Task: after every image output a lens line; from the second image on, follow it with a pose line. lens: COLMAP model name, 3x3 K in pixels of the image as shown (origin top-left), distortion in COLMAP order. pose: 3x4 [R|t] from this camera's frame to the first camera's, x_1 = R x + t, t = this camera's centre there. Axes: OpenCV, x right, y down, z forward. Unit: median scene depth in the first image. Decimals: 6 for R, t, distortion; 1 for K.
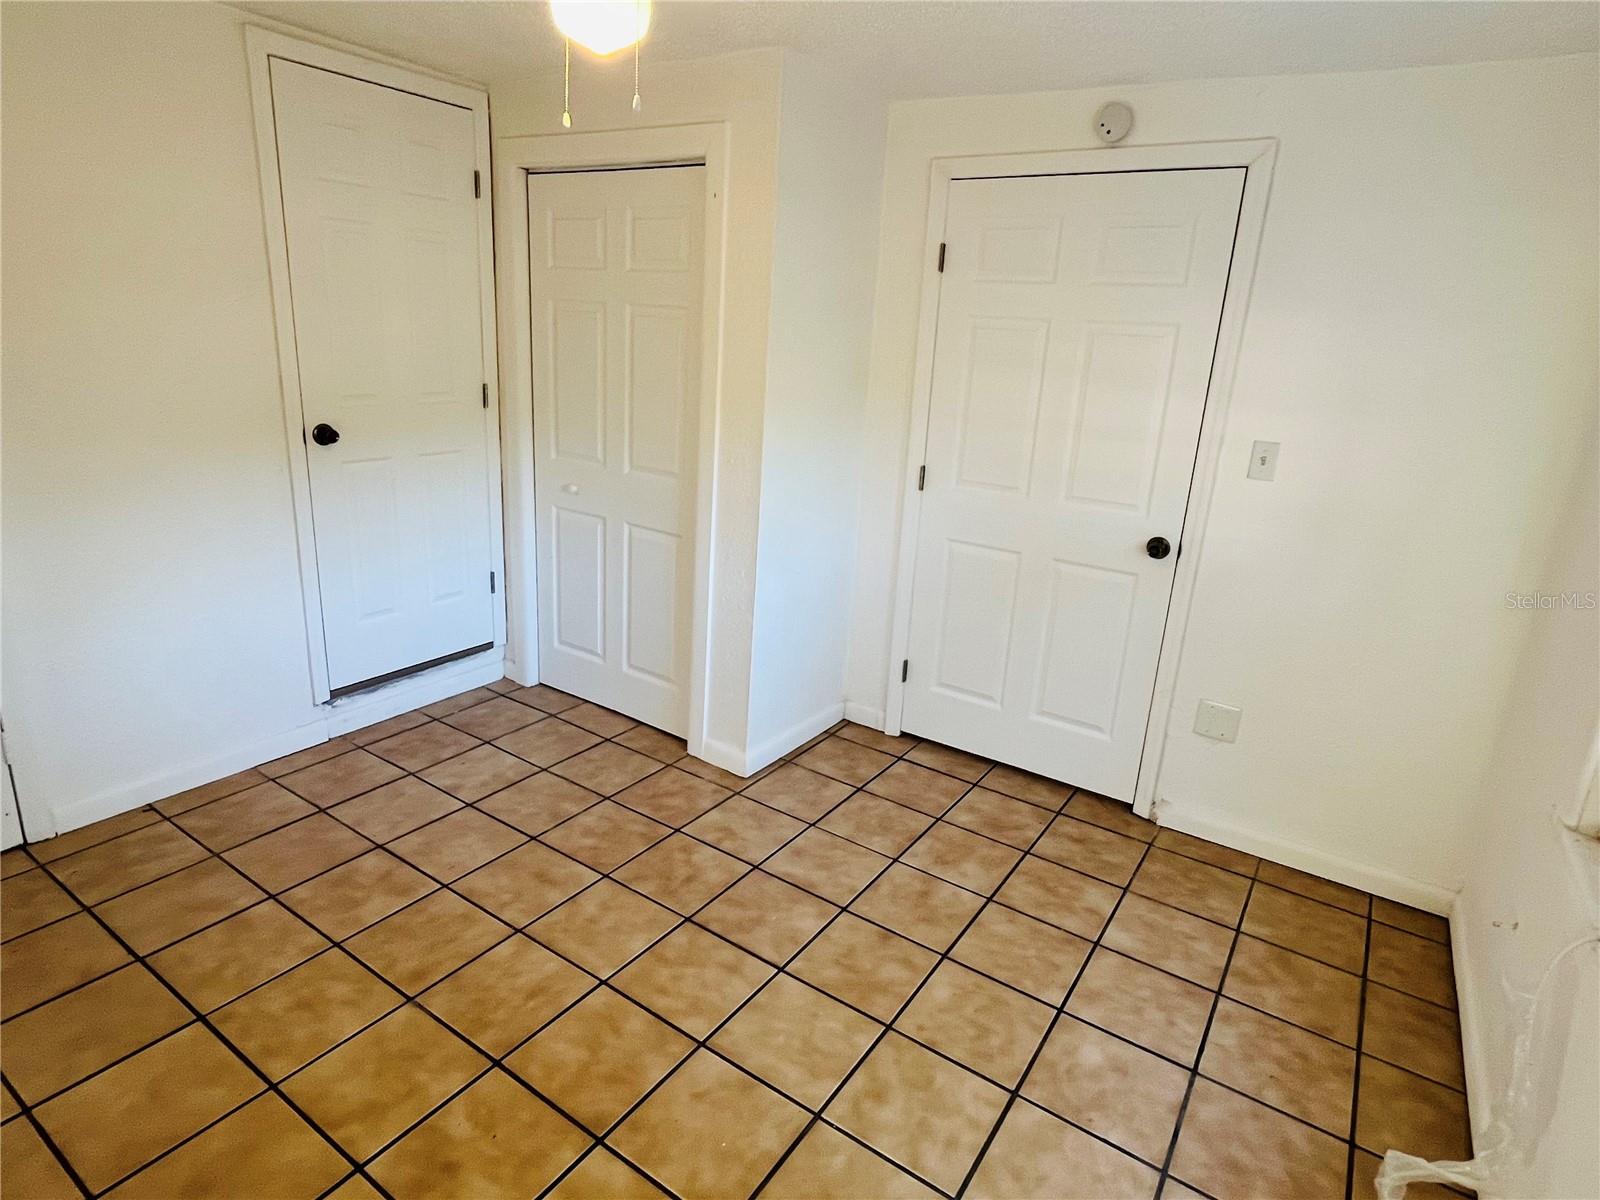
lens RADIAL K [[887.7, 0, 799.3], [0, 887.7, 591.5], [0, 0, 1]] dist [0.001039, -0.000014]
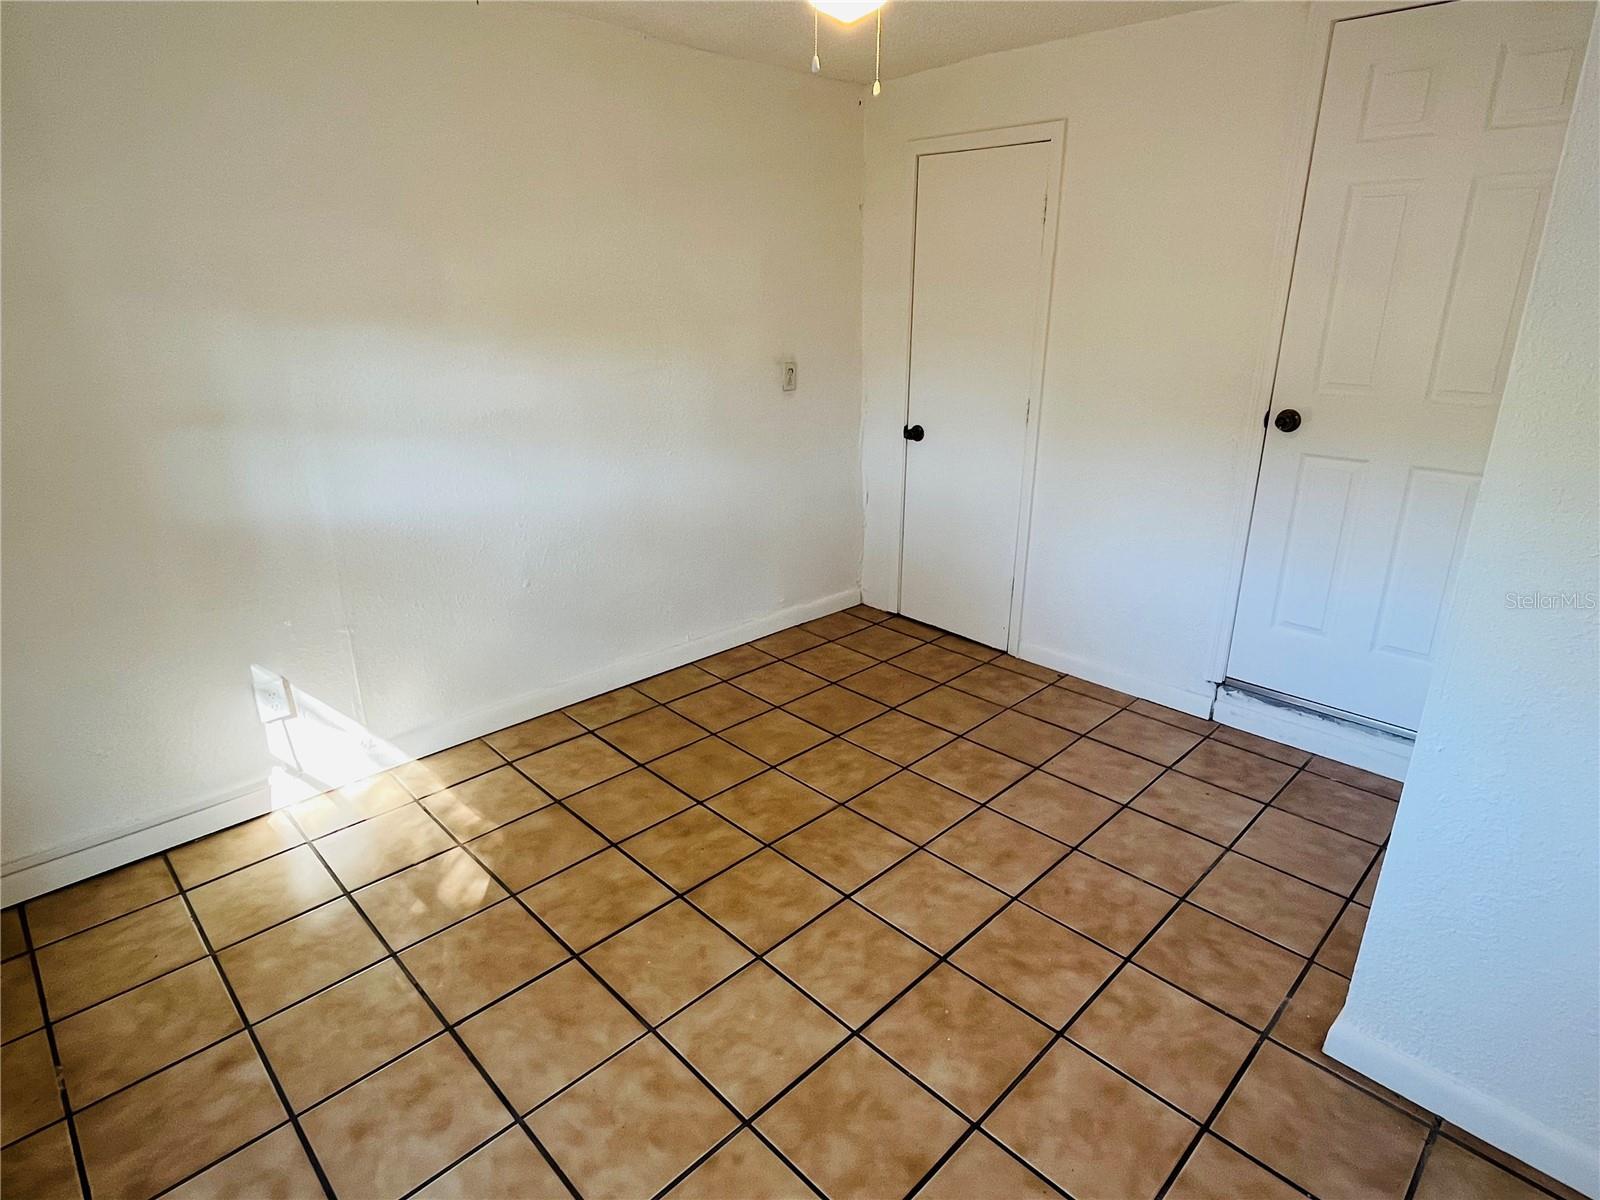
lens RADIAL K [[874.2, 0, 800.0], [0, 874.2, 600.0], [0, 0, 1]] dist [-0.005250, -0.000795]
pose [[-0.201414, 0.275743, -0.939893, 0.617669], [-0.292002, 0.899025, 0.326327, -0.192807], [0.934969, 0.340177, -0.100559, 0.829273]]
